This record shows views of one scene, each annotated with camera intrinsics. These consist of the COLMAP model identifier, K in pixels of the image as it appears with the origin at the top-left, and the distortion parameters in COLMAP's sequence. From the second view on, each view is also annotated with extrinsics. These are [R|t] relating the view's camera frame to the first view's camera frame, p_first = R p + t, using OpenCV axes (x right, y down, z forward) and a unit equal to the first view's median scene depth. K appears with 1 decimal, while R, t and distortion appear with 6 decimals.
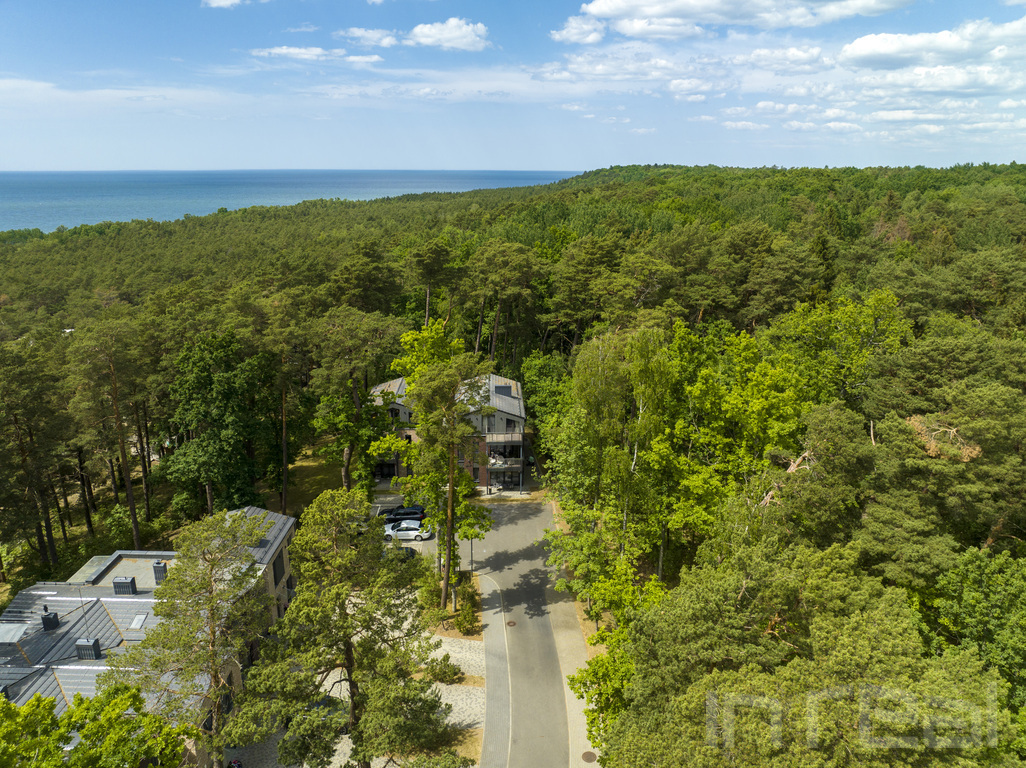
lens RADIAL K [[727.1, 0, 513.0], [0, 727.1, 384.0], [0, 0, 1]] dist [-0.040375, -0.001216]
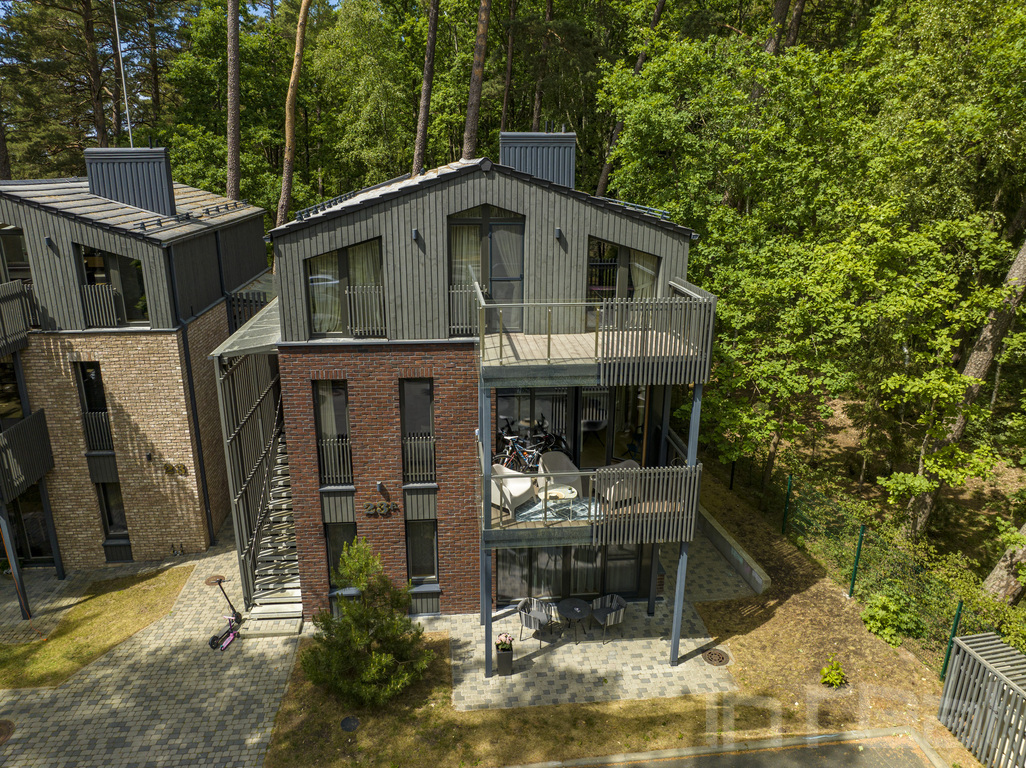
lens RADIAL K [[711.7, 0, 527.1], [0, 711.7, 385.9], [0, 0, 1]] dist [-0.028006, 0.000427]
pose [[0.995487, -0.019097, 0.092954, -0.040020], [0.018186, 0.999778, 0.010636, 0.080730], [-0.093136, -0.008898, 0.995614, 0.831677]]
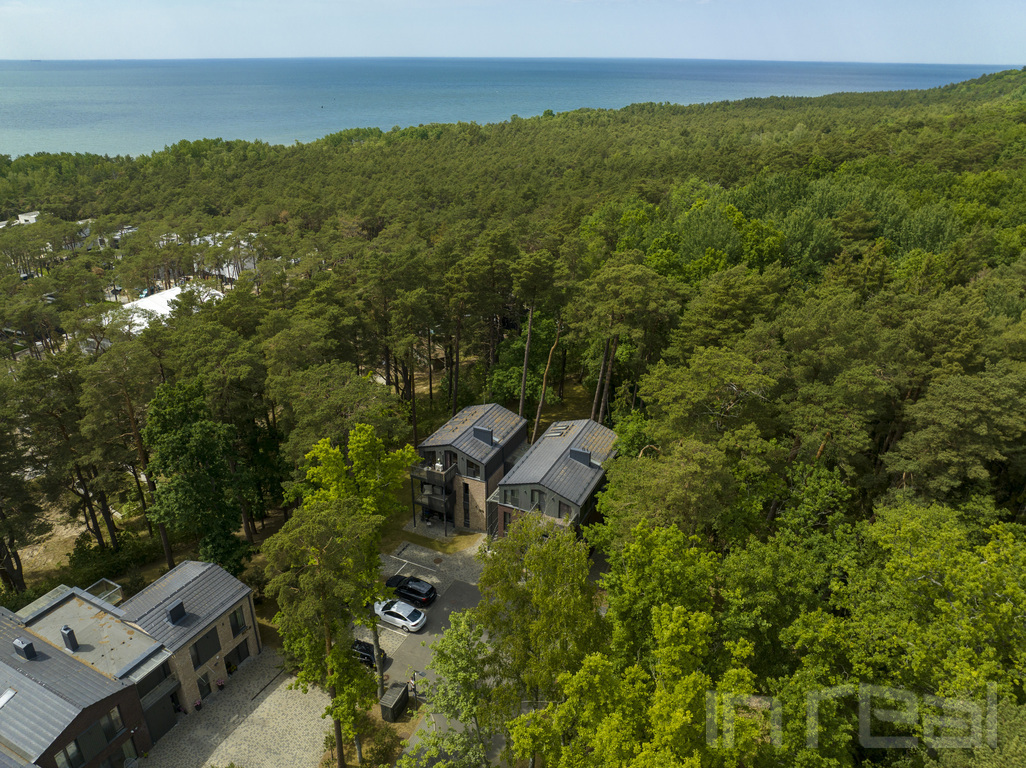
lens RADIAL K [[727.1, 0, 513.0], [0, 727.1, 384.0], [0, 0, 1]] dist [-0.040375, -0.001216]
pose [[0.890292, 0.186914, -0.415263, 0.256056], [-0.127563, 0.977738, 0.166603, -0.207405], [0.437159, -0.095353, 0.894315, 0.276770]]
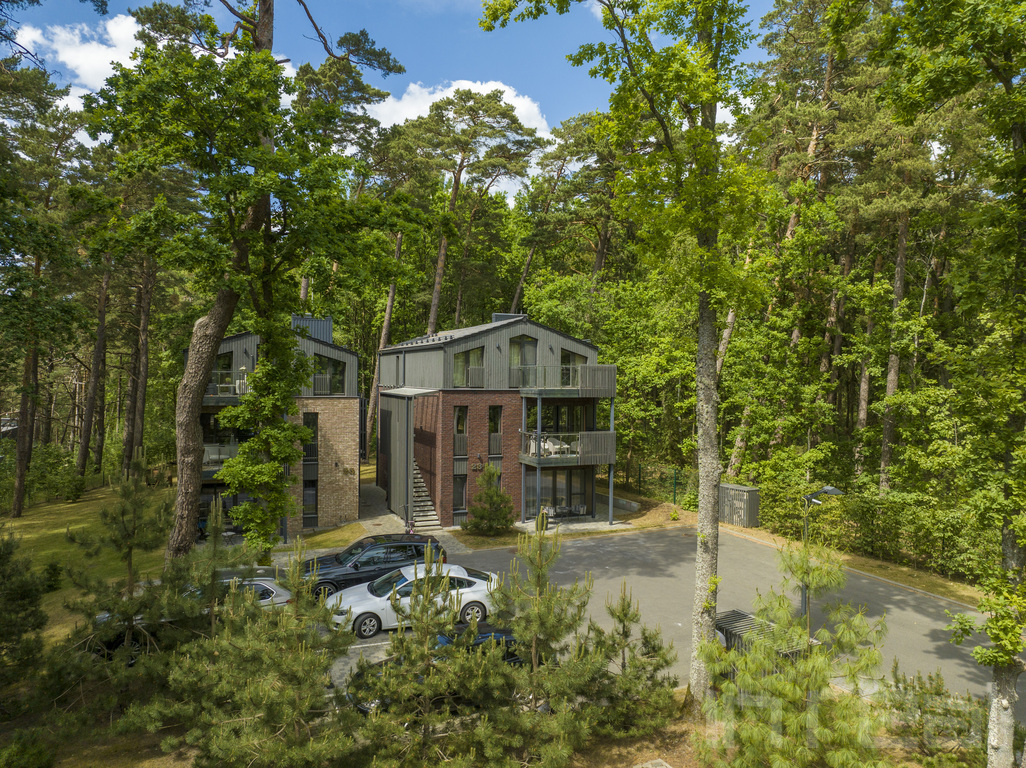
lens RADIAL K [[727.1, 0, 513.0], [0, 727.1, 384.0], [0, 0, 1]] dist [-0.040375, -0.001216]
pose [[0.922738, 0.008272, 0.385340, -0.207430], [0.102851, 0.958232, -0.266857, 0.183489], [-0.371453, 0.285872, 0.883346, 0.627162]]
